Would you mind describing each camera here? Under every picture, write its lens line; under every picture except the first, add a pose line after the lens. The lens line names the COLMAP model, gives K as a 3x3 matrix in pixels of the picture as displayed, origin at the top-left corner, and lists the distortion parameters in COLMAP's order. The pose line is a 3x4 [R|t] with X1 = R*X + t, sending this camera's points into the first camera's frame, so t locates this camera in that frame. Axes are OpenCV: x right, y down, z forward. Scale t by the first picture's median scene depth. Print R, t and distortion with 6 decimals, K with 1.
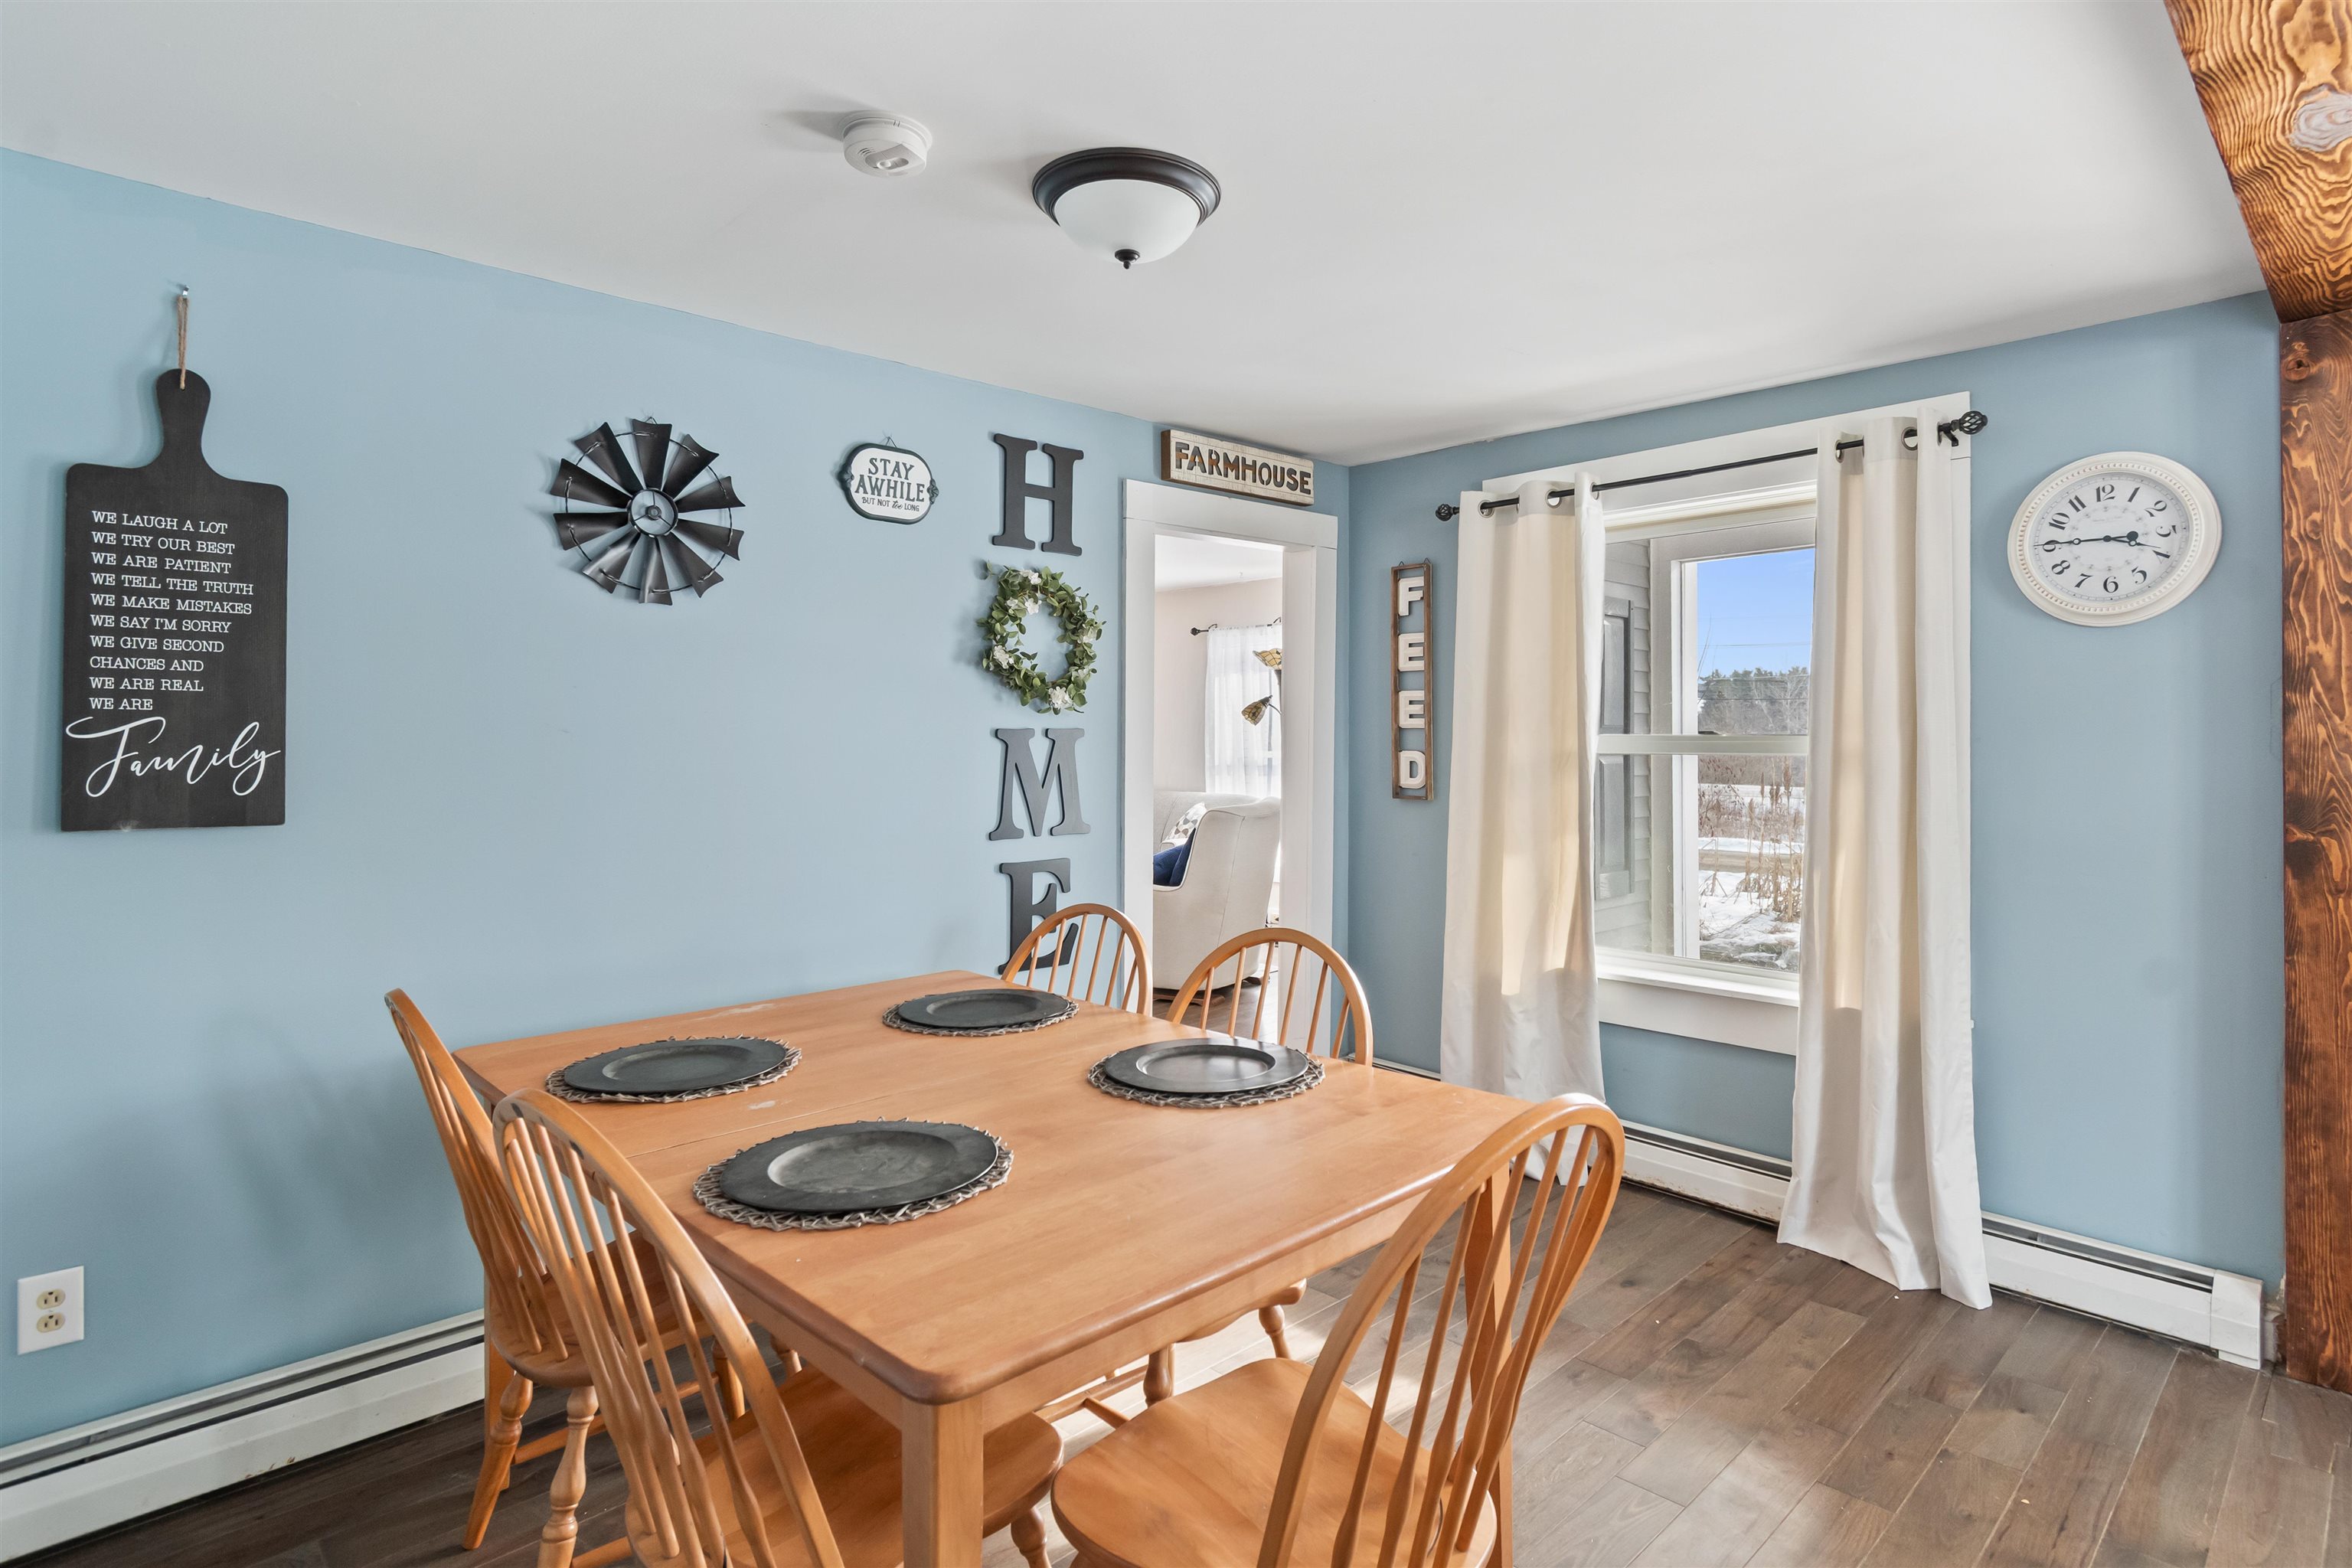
lens RADIAL K [[1190.1, 0, 1208.5], [0, 1190.1, 747.0], [0, 0, 1]] dist [0.003030, -0.004076]
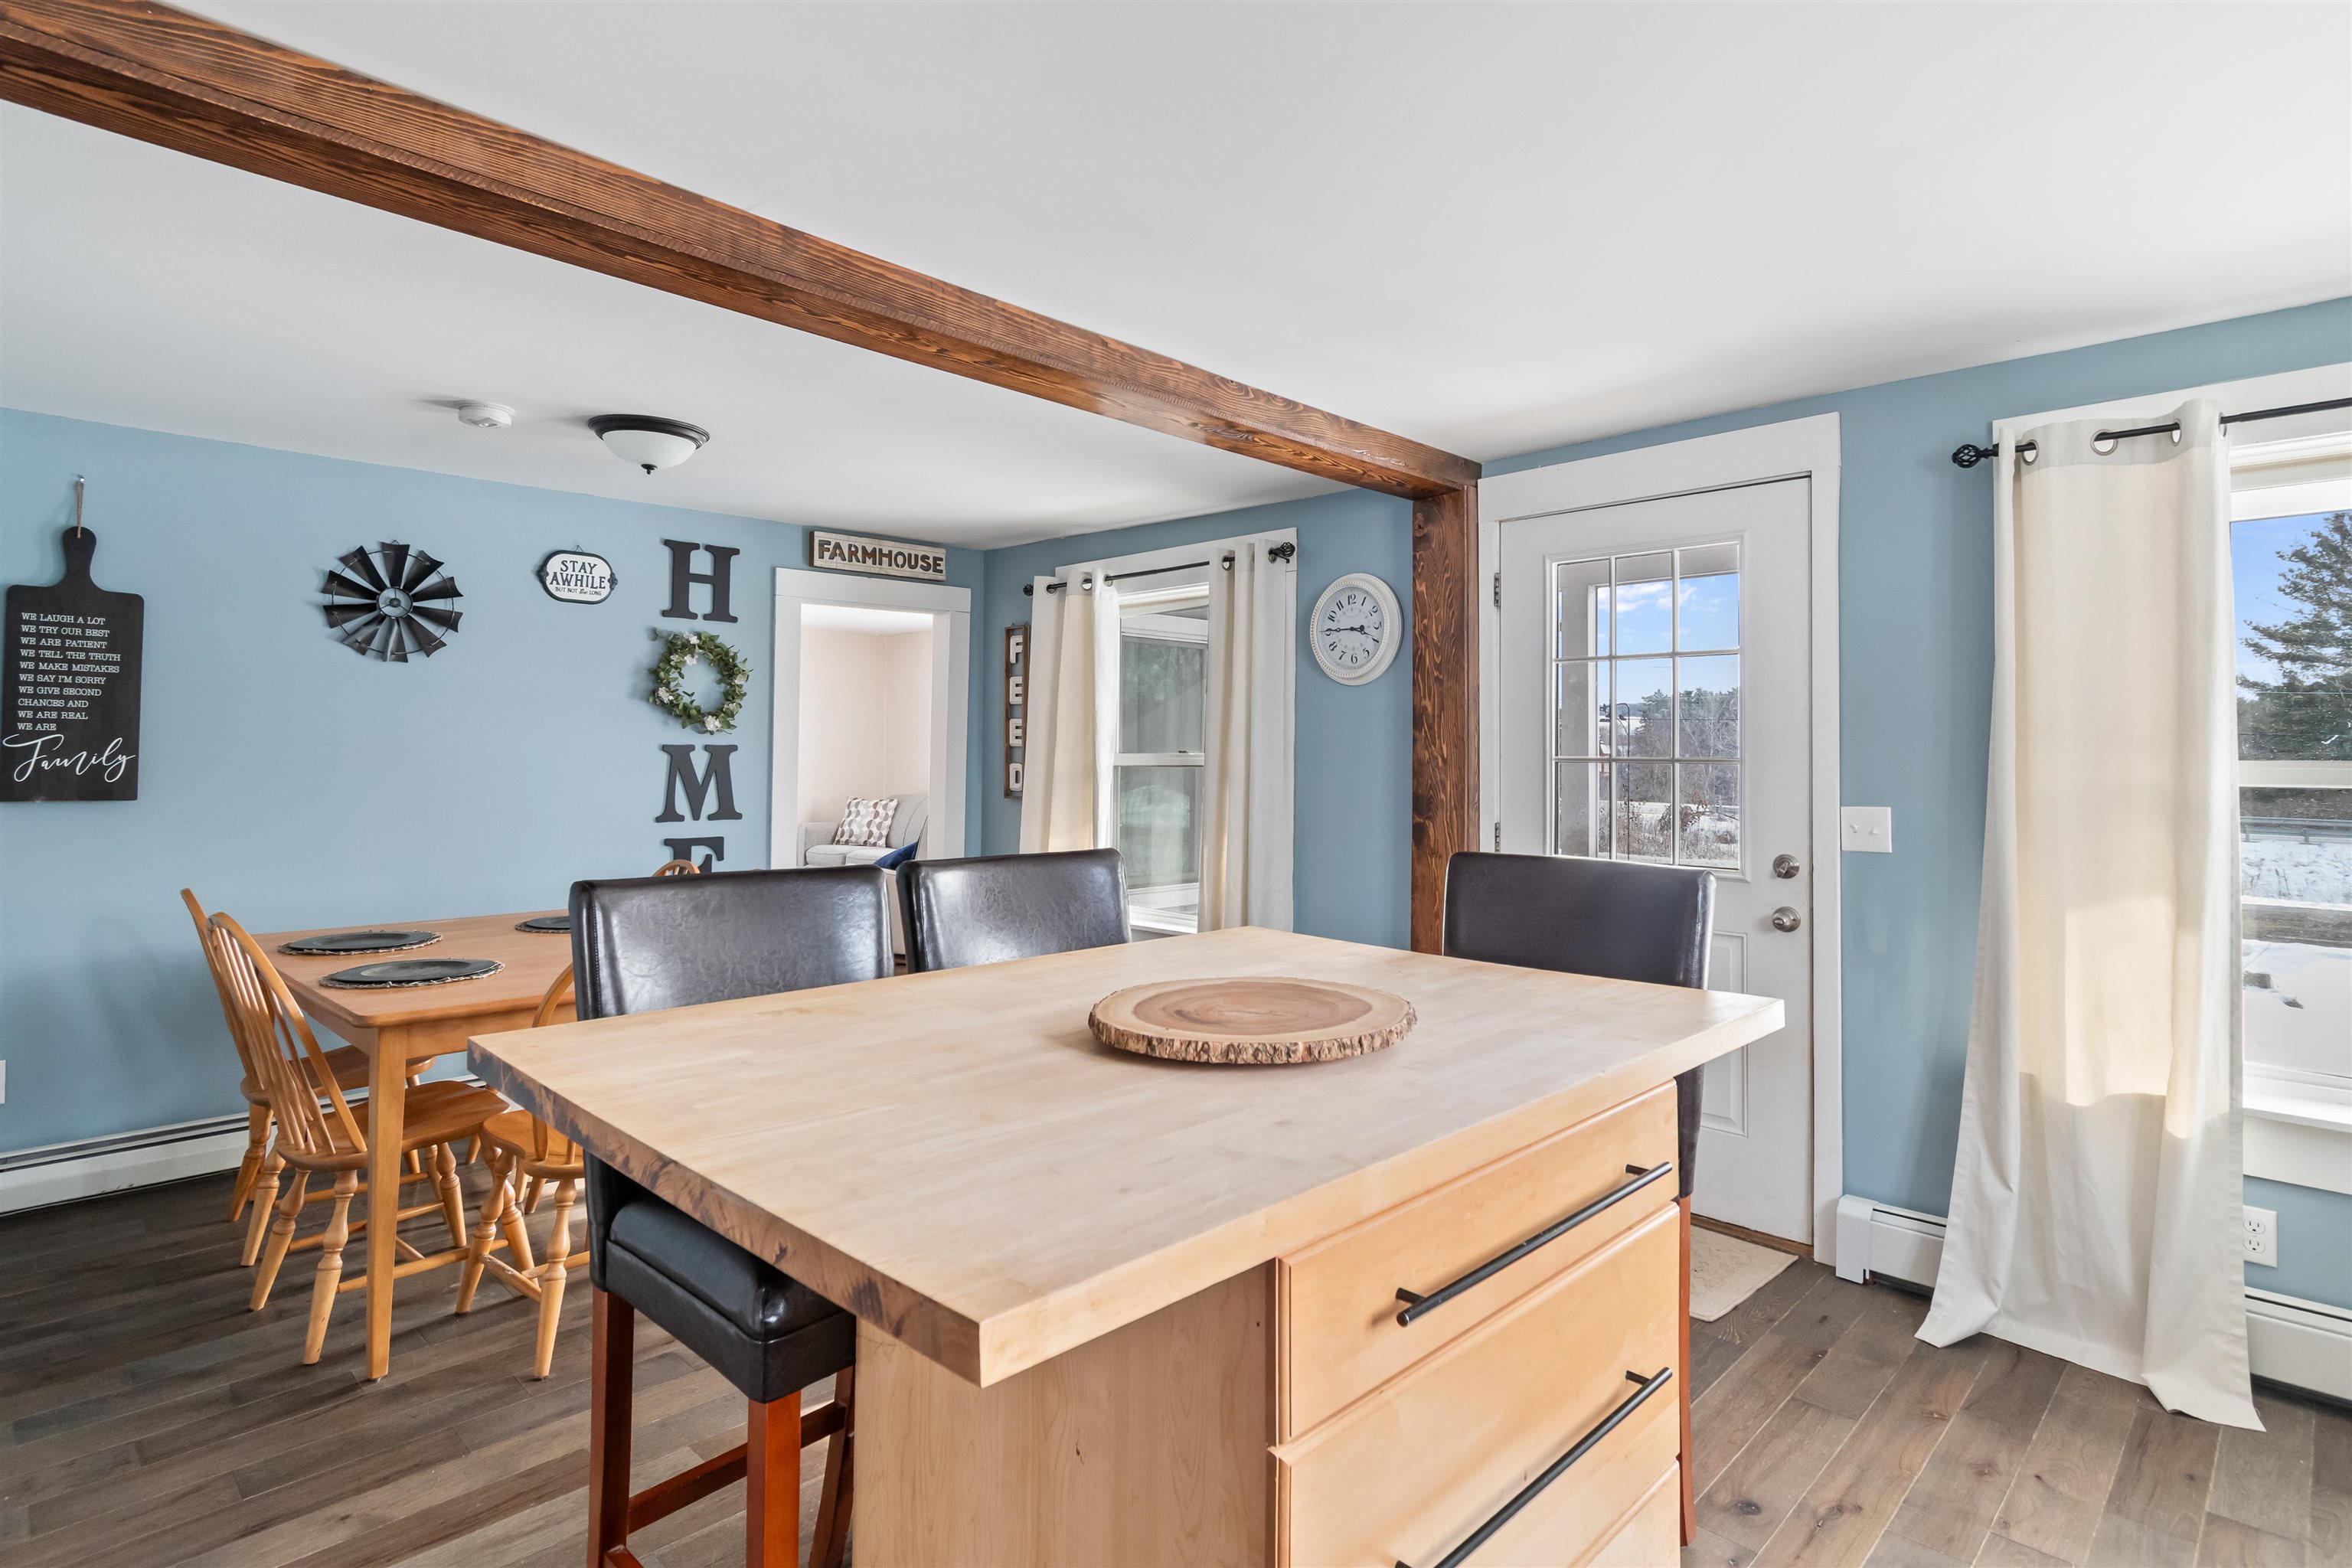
lens RADIAL K [[1190.1, 0, 1191.5], [0, 1190.1, 743.3], [0, 0, 1]] dist [0.003030, -0.004076]
pose [[0.999709, 0.009020, 0.022357, 0.475065], [-0.008686, 0.999850, -0.015000, -0.001001], [-0.022489, 0.014802, 0.999638, -0.500330]]
